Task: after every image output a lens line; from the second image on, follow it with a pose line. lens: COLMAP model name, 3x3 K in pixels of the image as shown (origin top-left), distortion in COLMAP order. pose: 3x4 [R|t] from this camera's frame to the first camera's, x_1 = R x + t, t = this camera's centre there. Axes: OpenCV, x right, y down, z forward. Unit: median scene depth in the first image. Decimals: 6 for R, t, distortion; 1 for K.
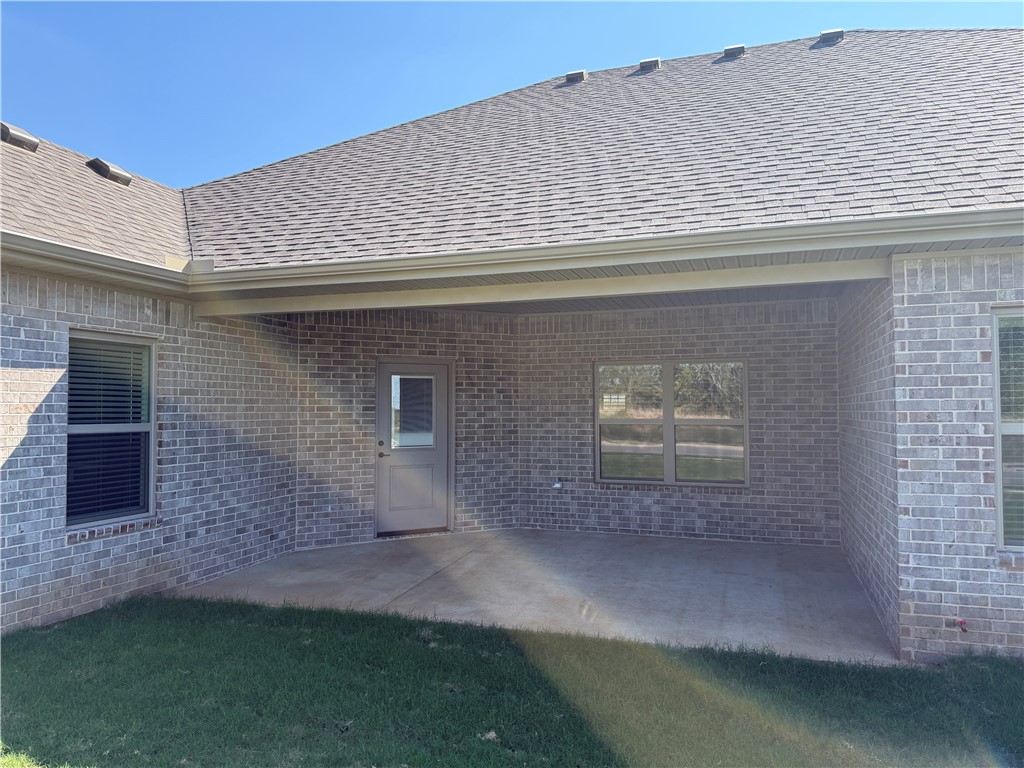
lens RADIAL K [[710.4, 0, 510.1], [0, 710.4, 388.2], [0, 0, 1]] dist [-0.006030, -0.001712]
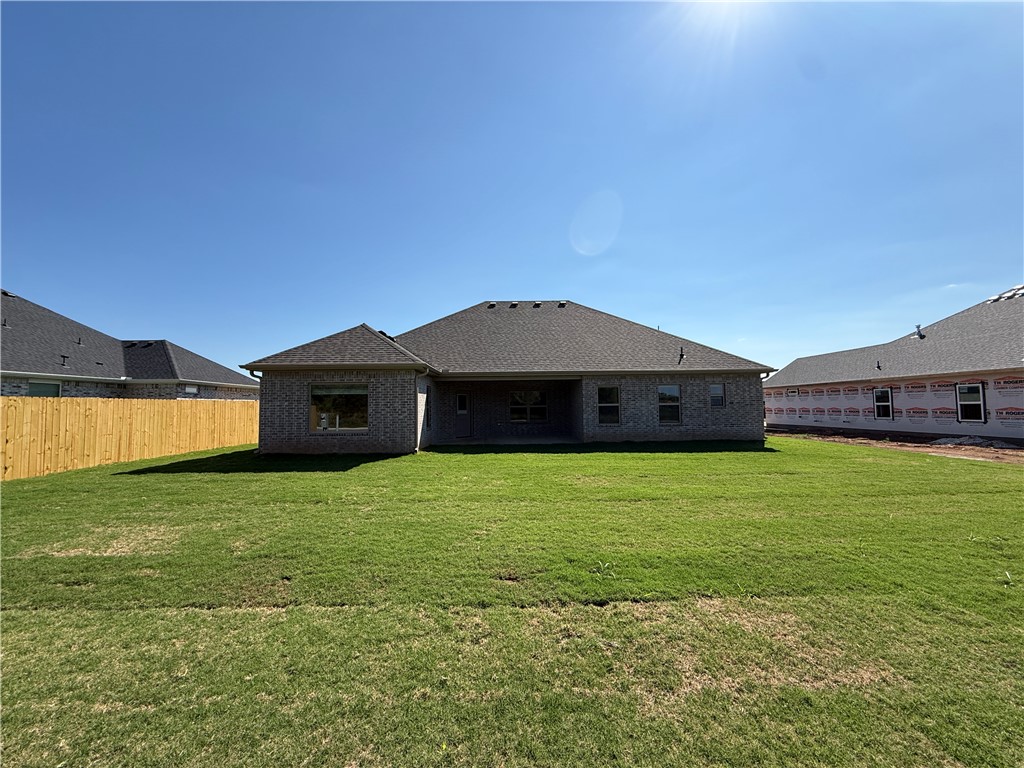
lens RADIAL K [[408.7, 0, 513.3], [0, 408.7, 386.0], [0, 0, 1]] dist [-0.000151, -0.000148]
pose [[0.929849, 0.023857, 0.367167, -0.906921], [-0.009679, 0.999136, -0.040407, 0.030184], [-0.367814, 0.034019, 0.929277, -1.418272]]
